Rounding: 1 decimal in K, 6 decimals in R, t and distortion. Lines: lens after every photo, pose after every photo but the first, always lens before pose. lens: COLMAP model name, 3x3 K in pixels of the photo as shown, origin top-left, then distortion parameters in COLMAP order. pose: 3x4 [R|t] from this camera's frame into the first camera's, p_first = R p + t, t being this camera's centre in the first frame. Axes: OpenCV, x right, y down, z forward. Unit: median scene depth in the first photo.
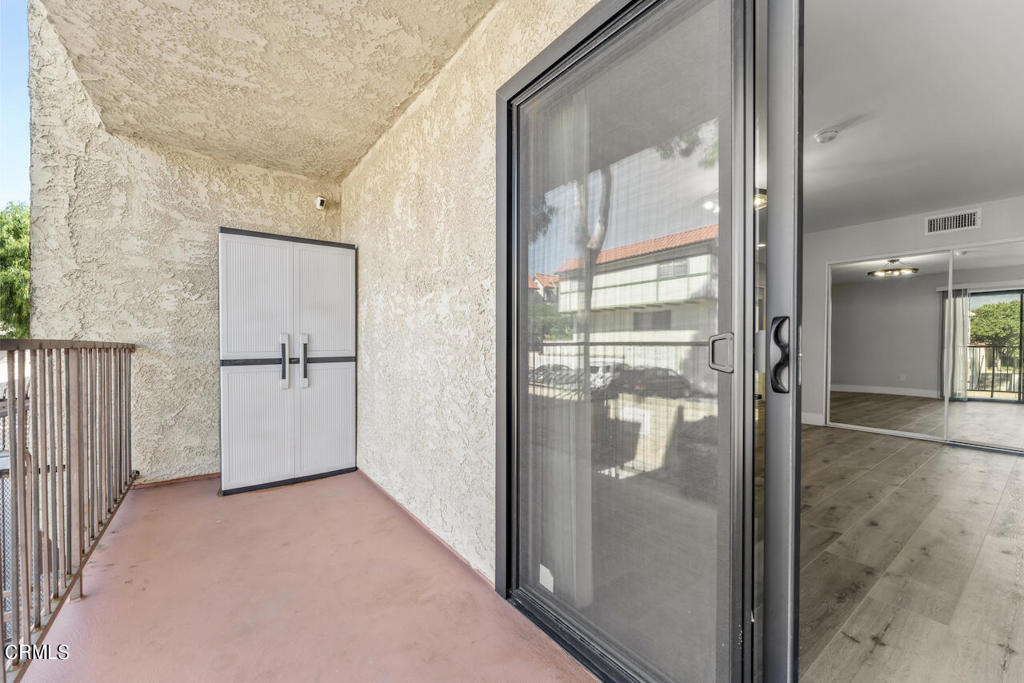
lens RADIAL K [[414.7, 0, 511.9], [0, 414.7, 345.3], [0, 0, 1]] dist [0.000275, -0.000162]
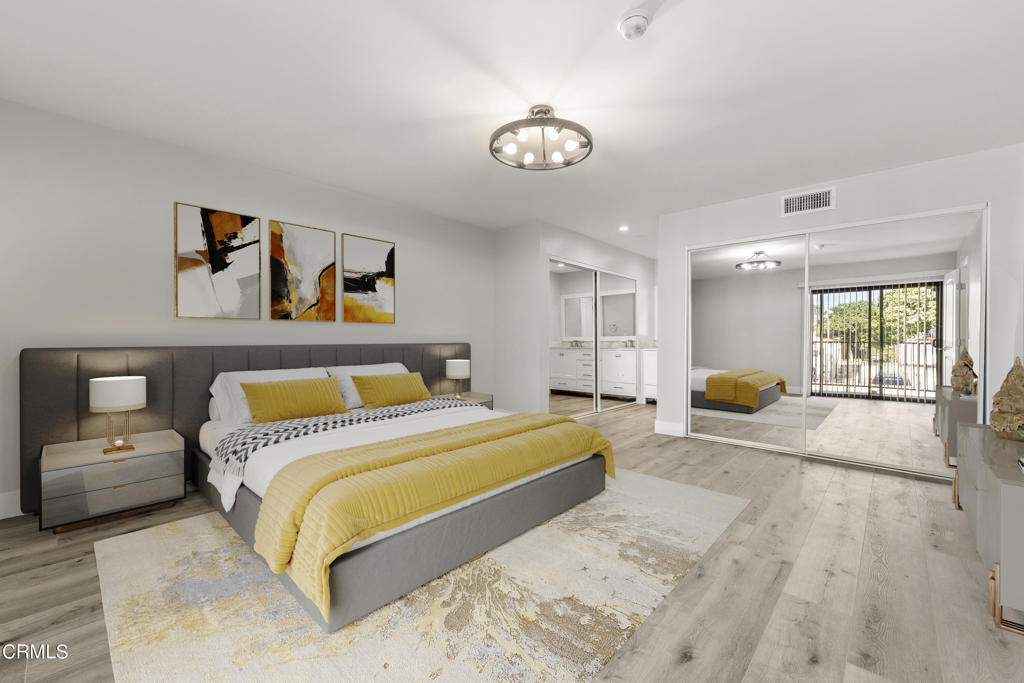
lens RADIAL K [[414.7, 0, 513.1], [0, 414.7, 339.9], [0, 0, 1]] dist [0.000275, -0.000162]
pose [[0.983215, -0.009356, 0.182209, 0.192400], [0.010710, 0.999922, -0.006447, -0.004057], [-0.182134, 0.008290, 0.983239, 0.169673]]
